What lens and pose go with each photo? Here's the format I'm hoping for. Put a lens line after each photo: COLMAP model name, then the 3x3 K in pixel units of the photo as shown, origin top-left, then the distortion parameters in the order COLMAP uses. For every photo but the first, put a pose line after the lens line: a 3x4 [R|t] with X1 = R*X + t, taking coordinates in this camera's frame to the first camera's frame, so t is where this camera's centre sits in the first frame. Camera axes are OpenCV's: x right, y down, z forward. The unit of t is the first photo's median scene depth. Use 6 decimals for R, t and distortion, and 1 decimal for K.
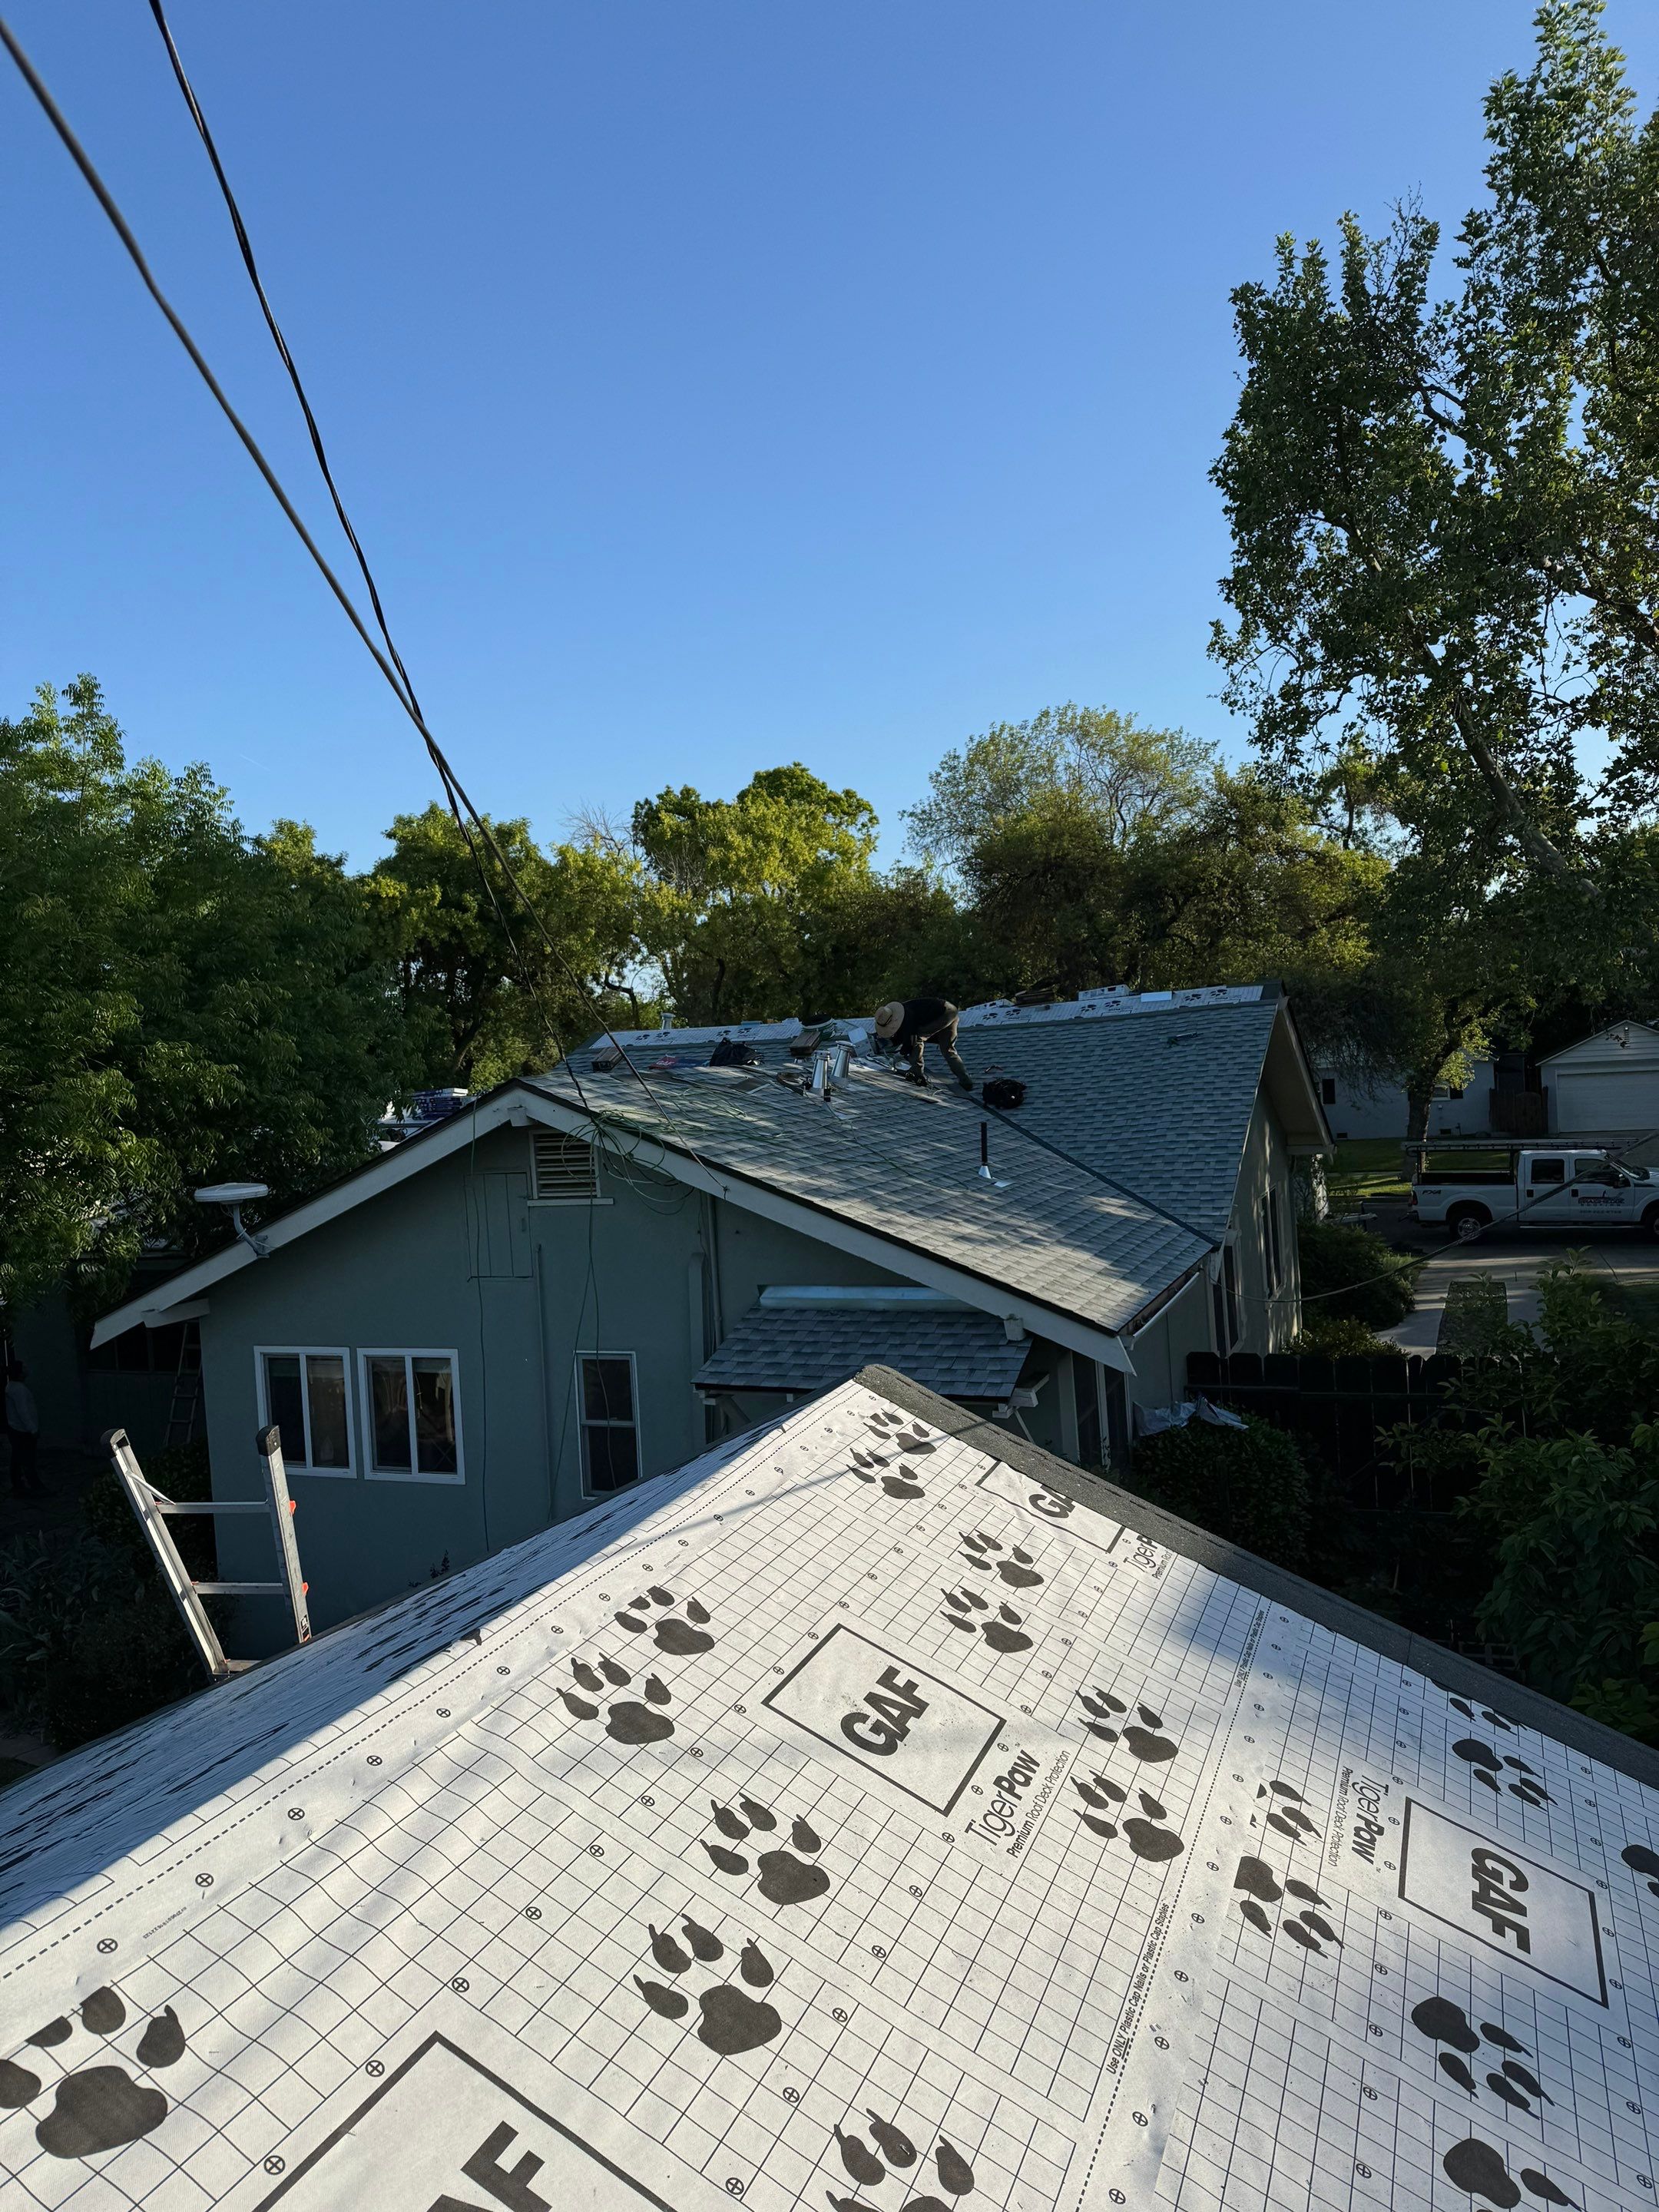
lens RADIAL K [[1478.6, 0, 838.9], [0, 1478.6, 1104.0], [0, 0, 1]] dist [0.148146, -0.335475]
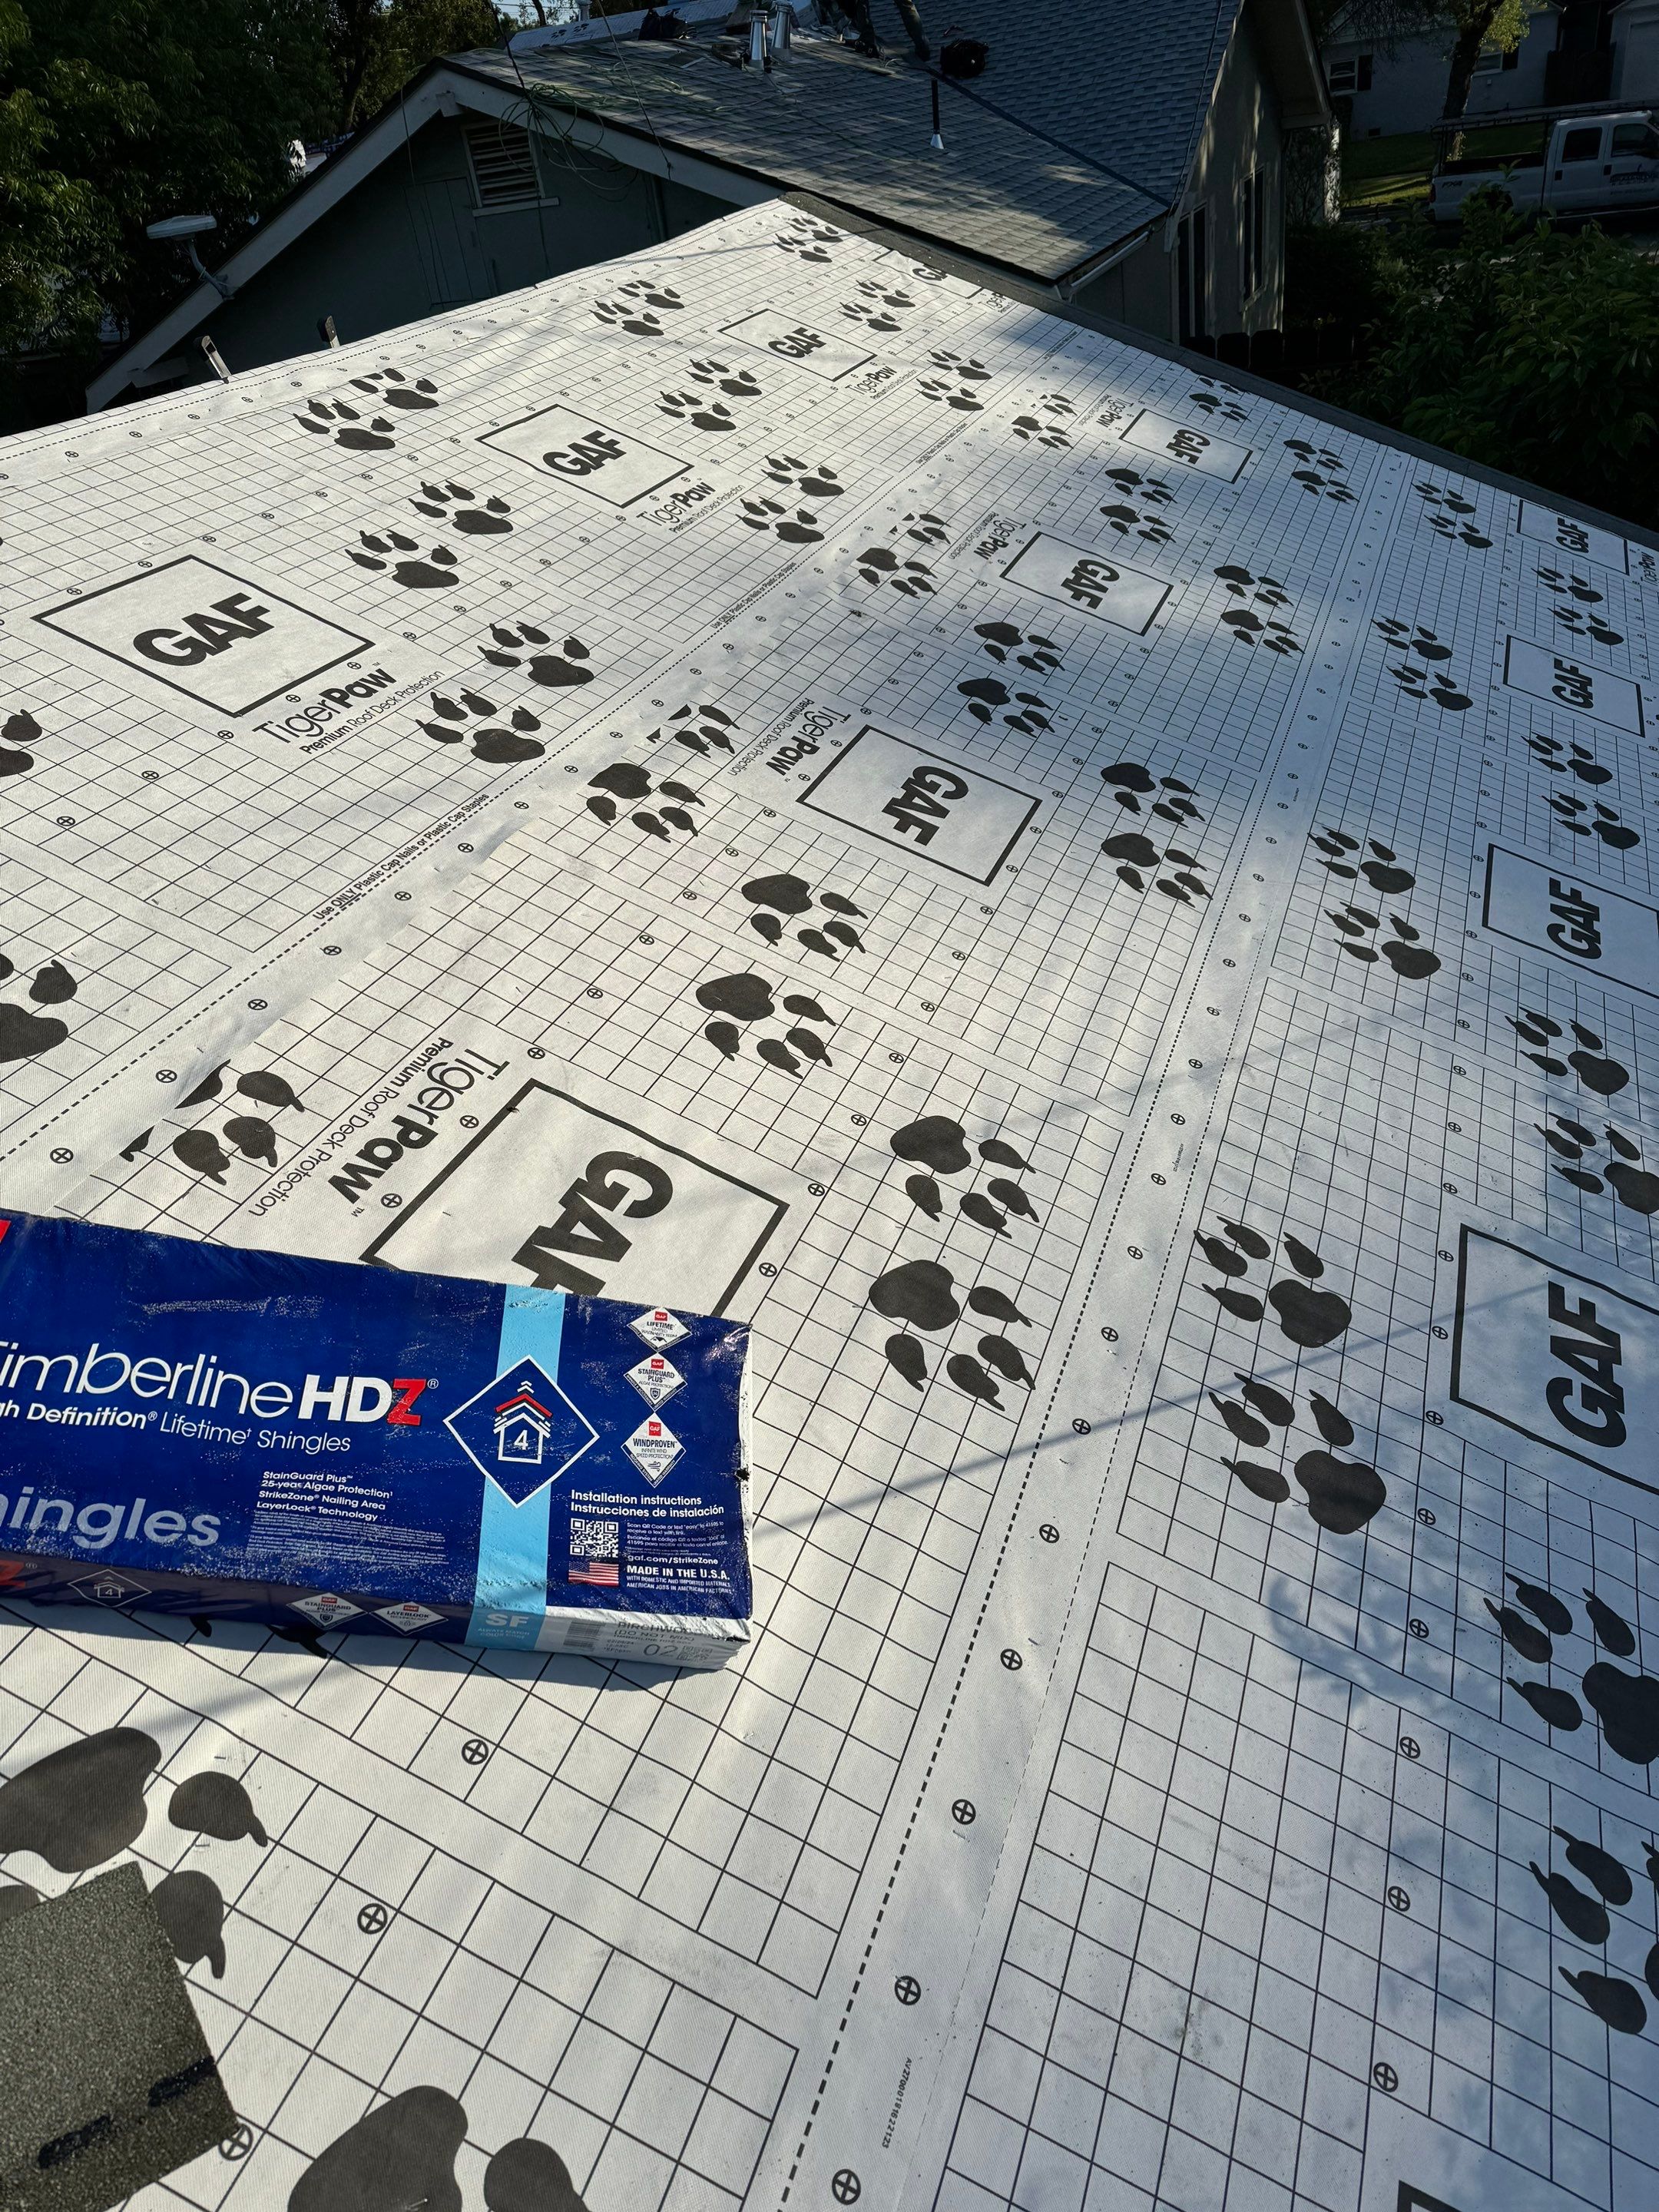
lens RADIAL K [[1505.2, 0, 829.5], [0, 1505.2, 1106.0], [0, 0, 1]] dist [0.013683, -0.020602]
pose [[0.997128, -0.071044, -0.026234, 0.011438], [0.074142, 0.845111, 0.529425, 0.057202], [-0.015442, -0.529849, 0.847951, -0.178947]]
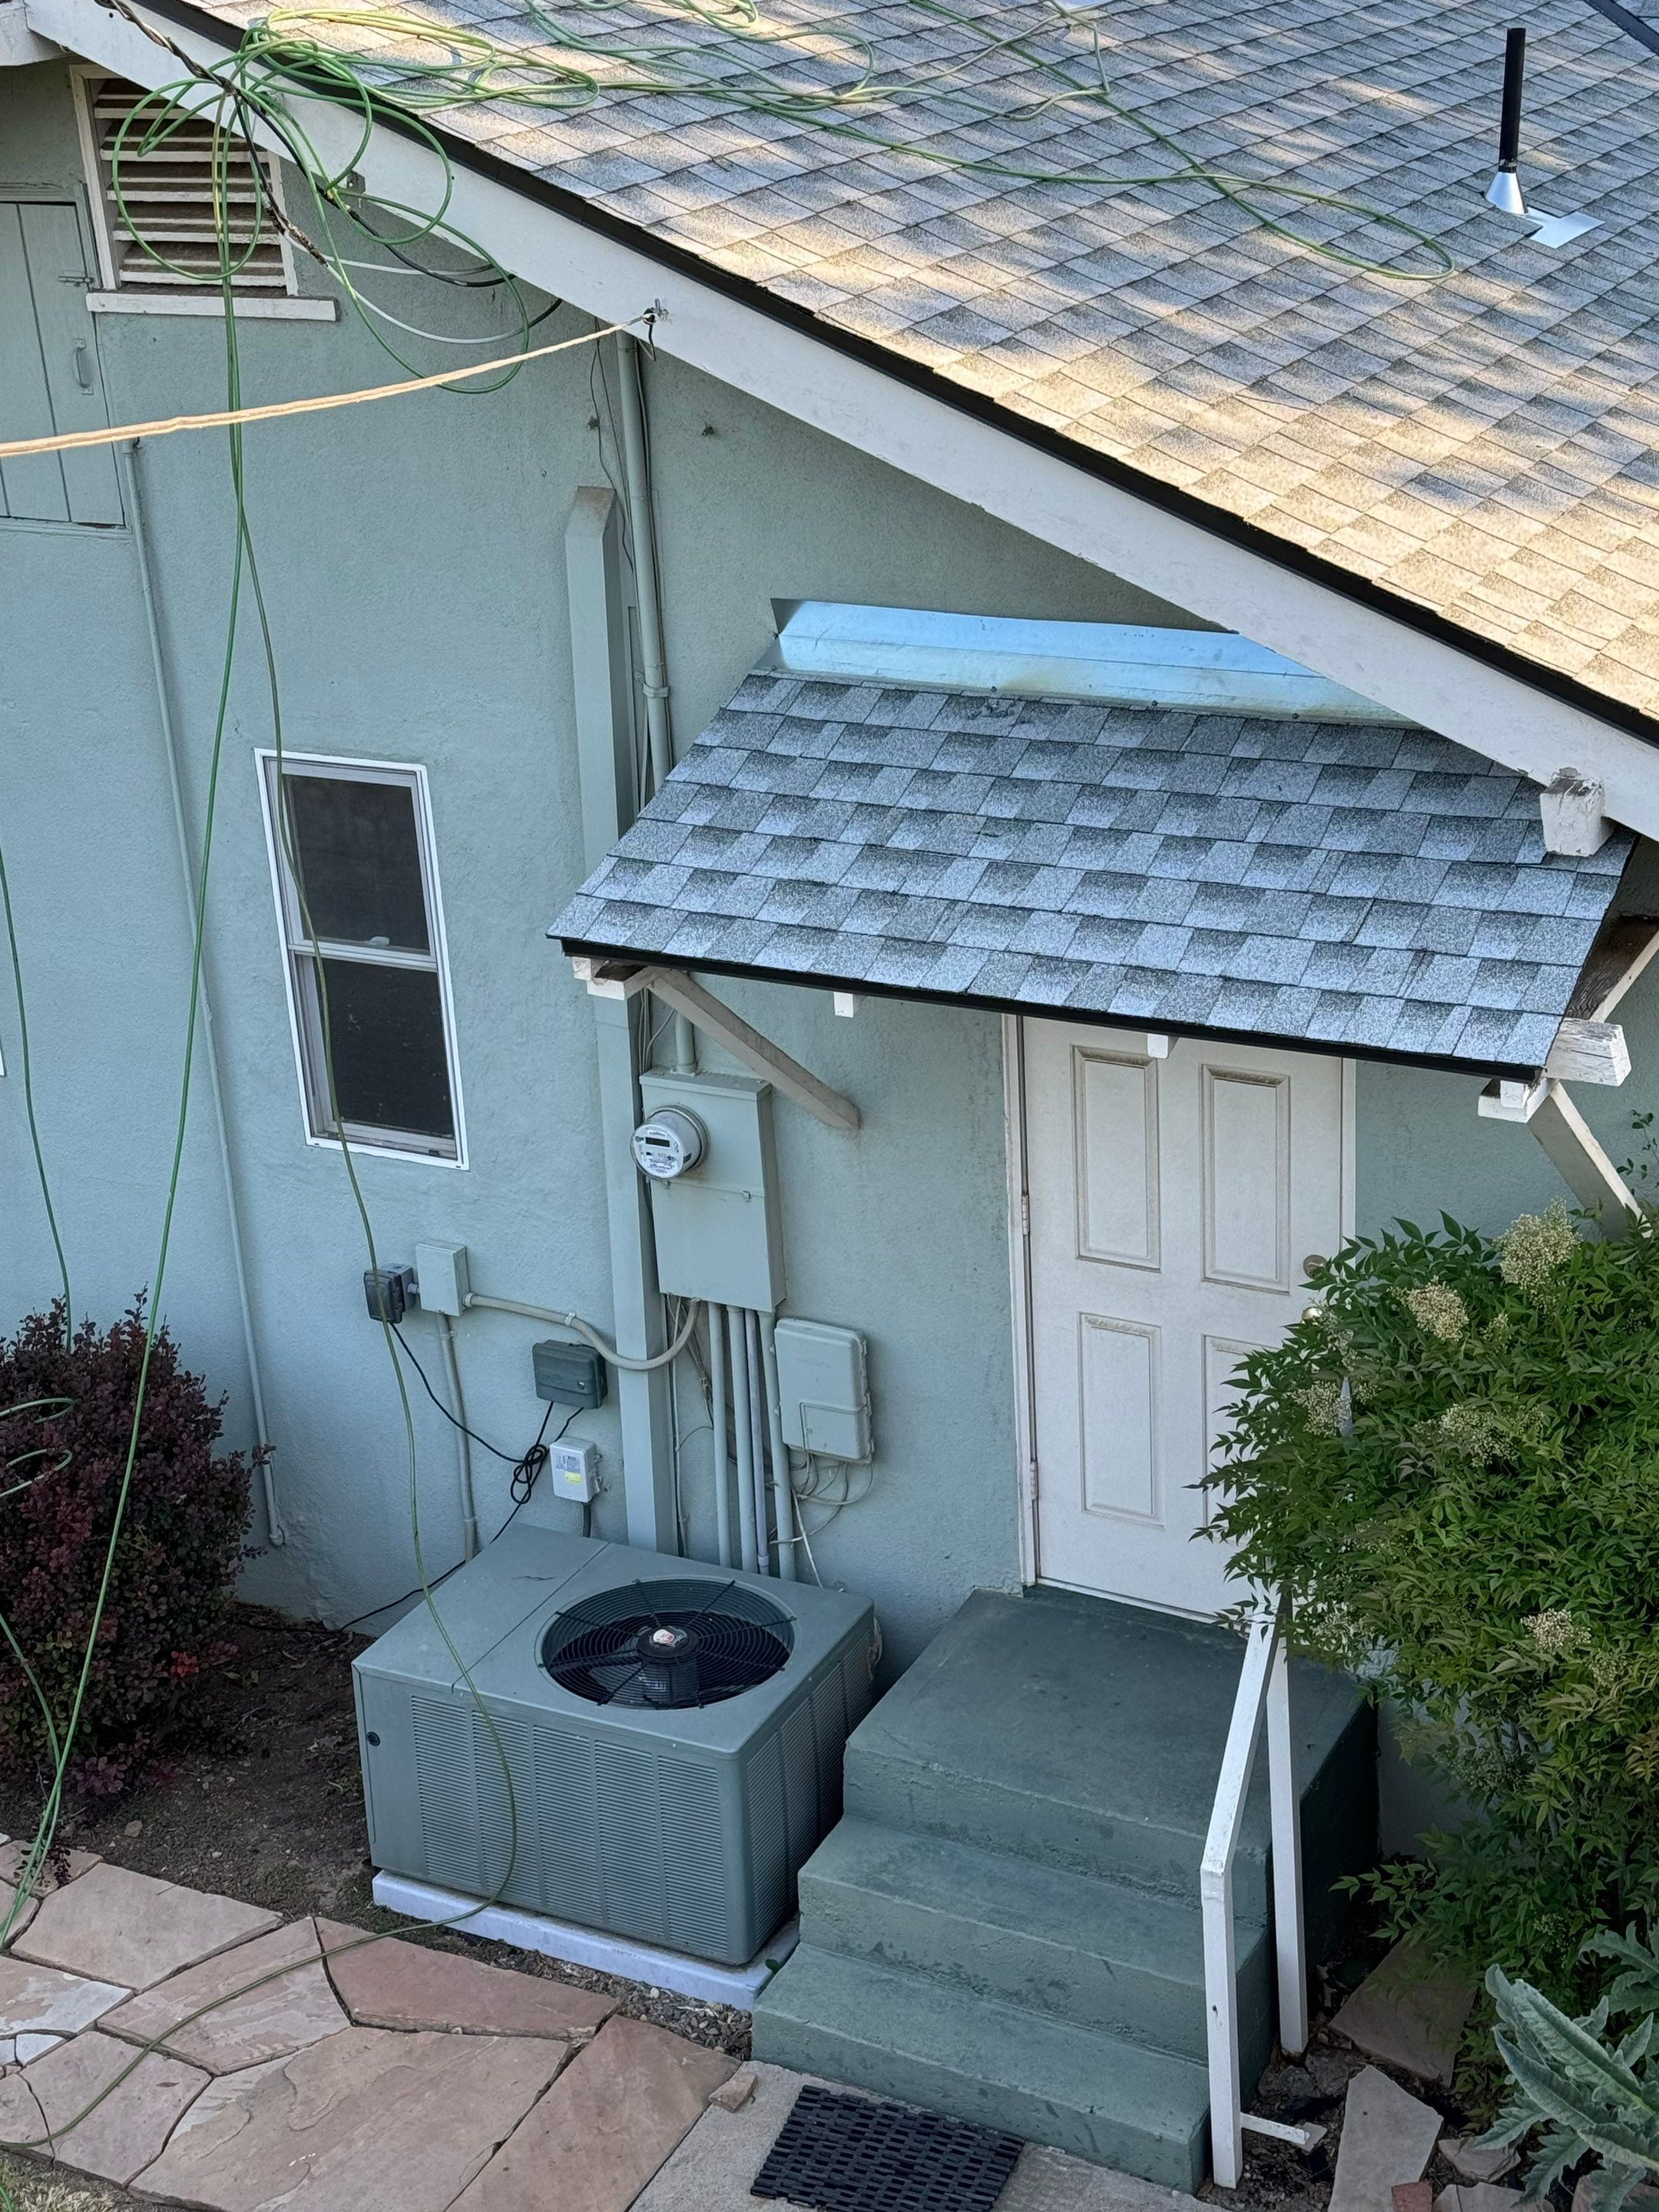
lens RADIAL K [[3117.9, 0, 829.5], [0, 3117.9, 1106.0], [0, 0, 1]] dist [0.139489, -0.057740]
pose [[0.995994, 0.035430, -0.082103, 0.017456], [-0.002119, 0.927251, 0.374434, -0.031060], [0.089396, -0.372760, 0.923612, 0.308654]]
